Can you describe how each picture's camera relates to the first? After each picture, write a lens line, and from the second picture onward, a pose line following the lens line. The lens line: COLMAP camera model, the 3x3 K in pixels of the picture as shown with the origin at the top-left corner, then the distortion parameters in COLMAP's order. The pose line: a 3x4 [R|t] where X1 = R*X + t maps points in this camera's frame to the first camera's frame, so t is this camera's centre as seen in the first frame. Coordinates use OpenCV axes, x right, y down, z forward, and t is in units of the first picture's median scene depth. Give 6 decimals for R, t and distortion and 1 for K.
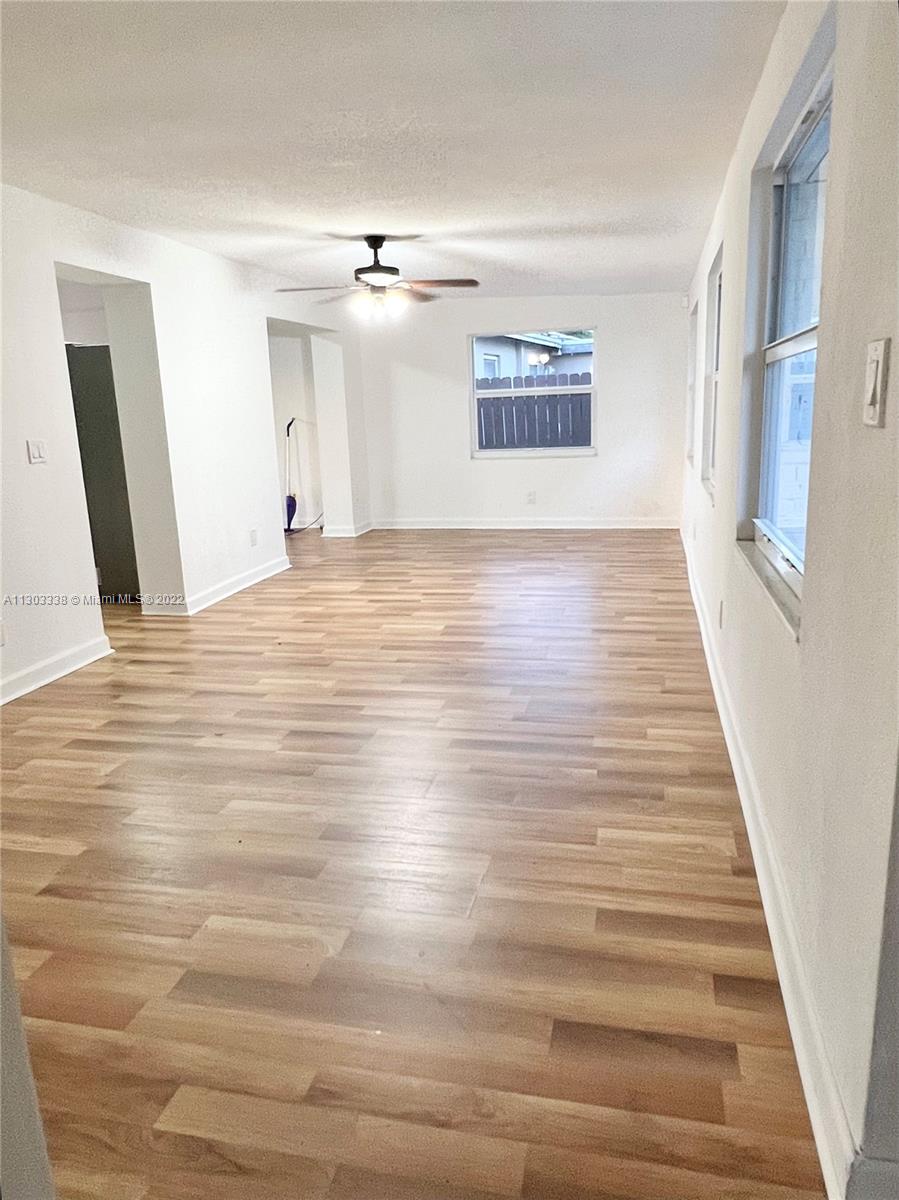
lens RADIAL K [[771.3, 0, 443.8], [0, 771.3, 595.5], [0, 0, 1]] dist [0.003414, 0.001569]
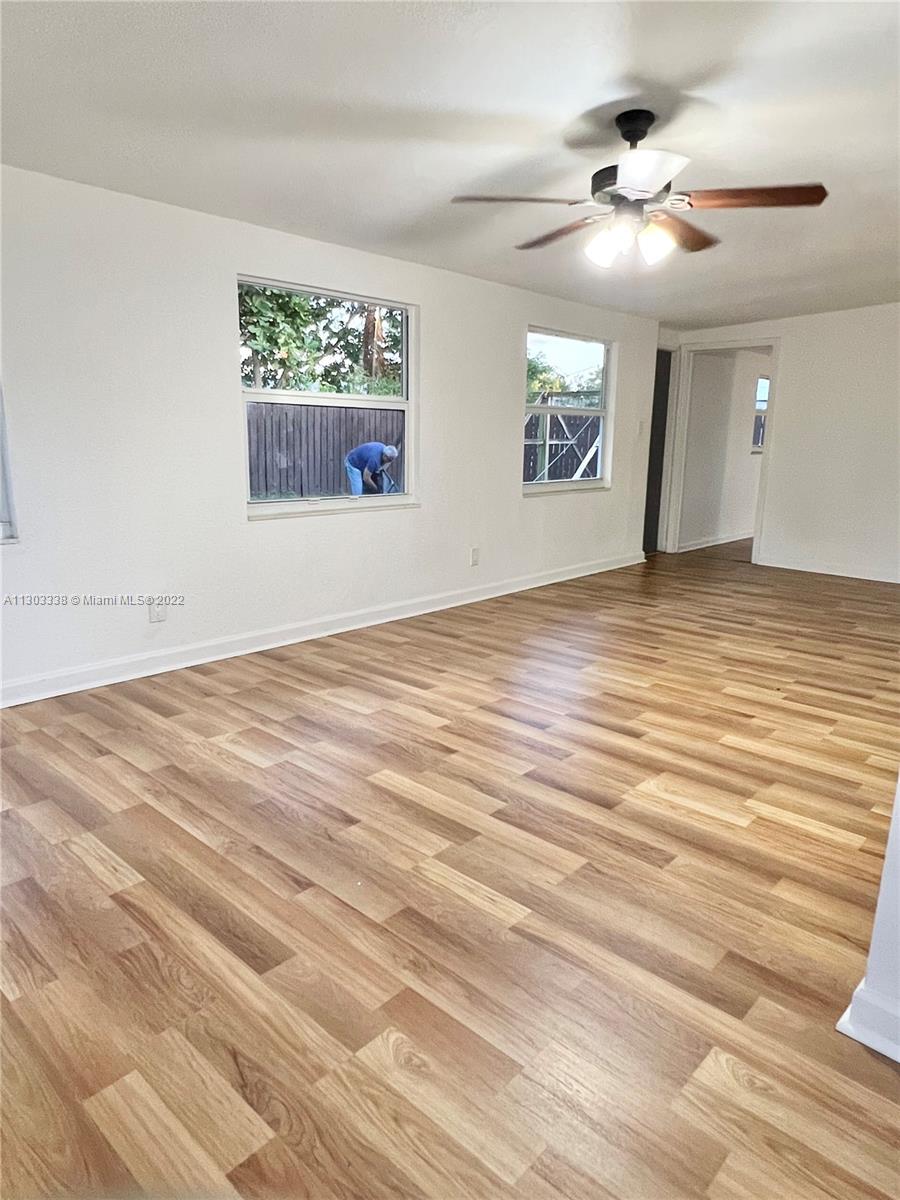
lens RADIAL K [[771.3, 0, 444.3], [0, 771.3, 595.5], [0, 0, 1]] dist [0.003414, 0.001569]
pose [[-0.871938, -0.078345, 0.483307, -0.301282], [0.124698, 0.919030, 0.373944, -0.413265], [-0.473470, 0.386324, -0.791568, 1.852630]]
